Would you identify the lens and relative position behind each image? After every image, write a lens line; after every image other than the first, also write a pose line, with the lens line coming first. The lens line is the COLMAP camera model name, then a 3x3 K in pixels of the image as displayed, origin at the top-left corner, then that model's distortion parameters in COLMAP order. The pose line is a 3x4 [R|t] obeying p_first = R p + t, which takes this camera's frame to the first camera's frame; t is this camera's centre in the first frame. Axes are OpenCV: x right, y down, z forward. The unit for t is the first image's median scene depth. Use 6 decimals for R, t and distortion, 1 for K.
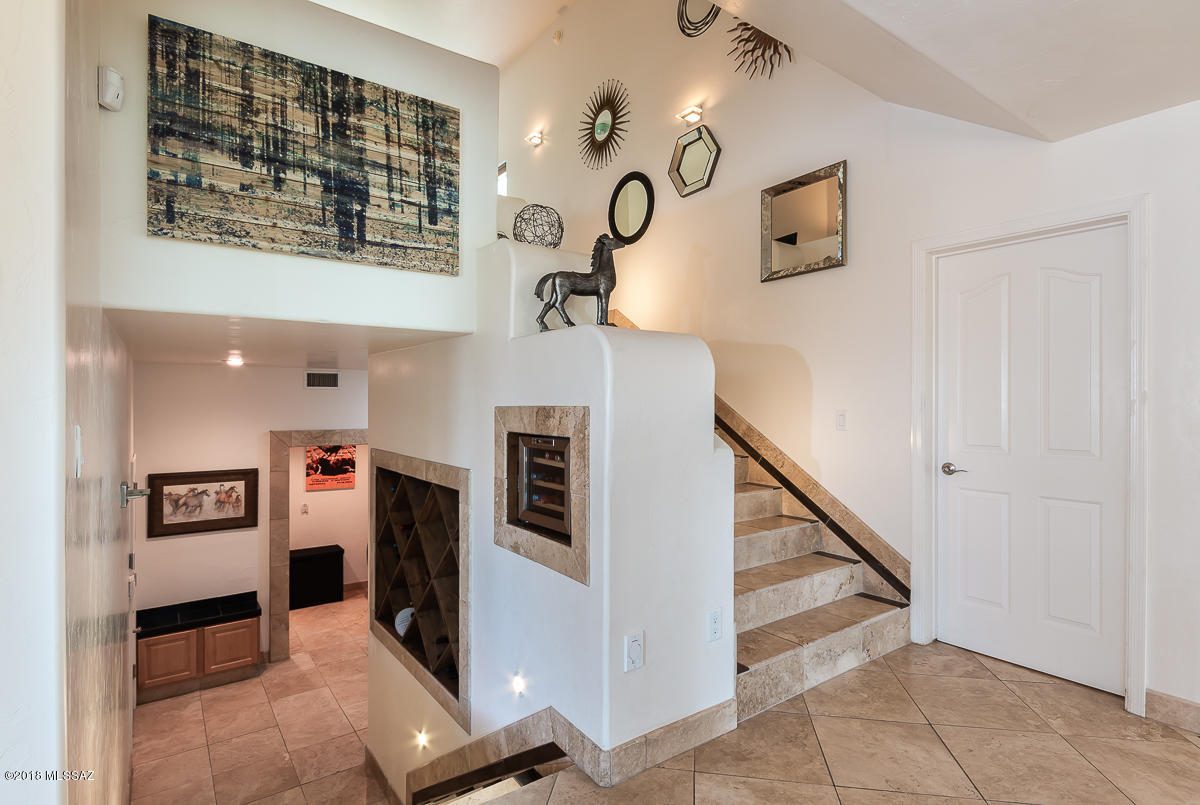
lens RADIAL K [[607.9, 0, 597.6], [0, 607.9, 403.5], [0, 0, 1]] dist [-0.000308, -0.001495]
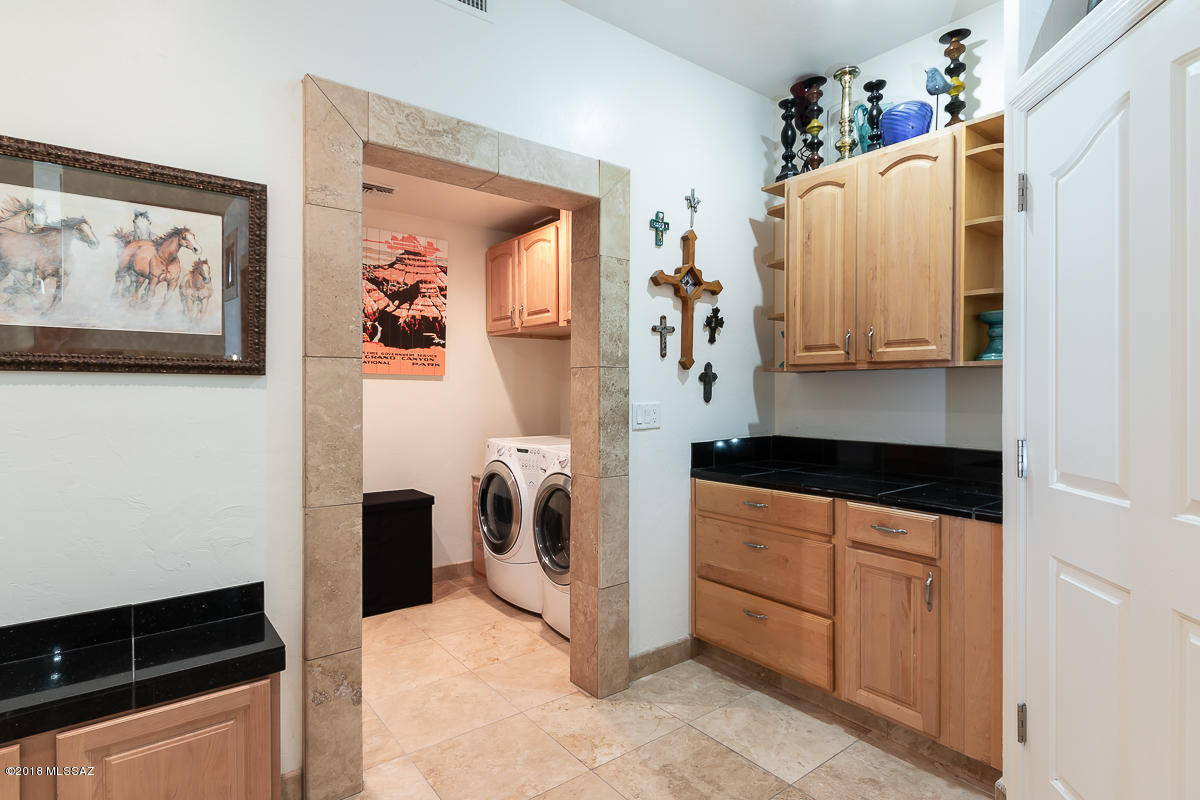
lens RADIAL K [[607.9, 0, 602.8], [0, 607.9, 397.6], [0, 0, 1]] dist [-0.000308, -0.001495]
pose [[0.999351, -0.000235, 0.036012, -0.395766], [0.000037, 0.999985, 0.005504, 0.210394], [-0.036013, -0.005499, 0.999336, 0.679109]]
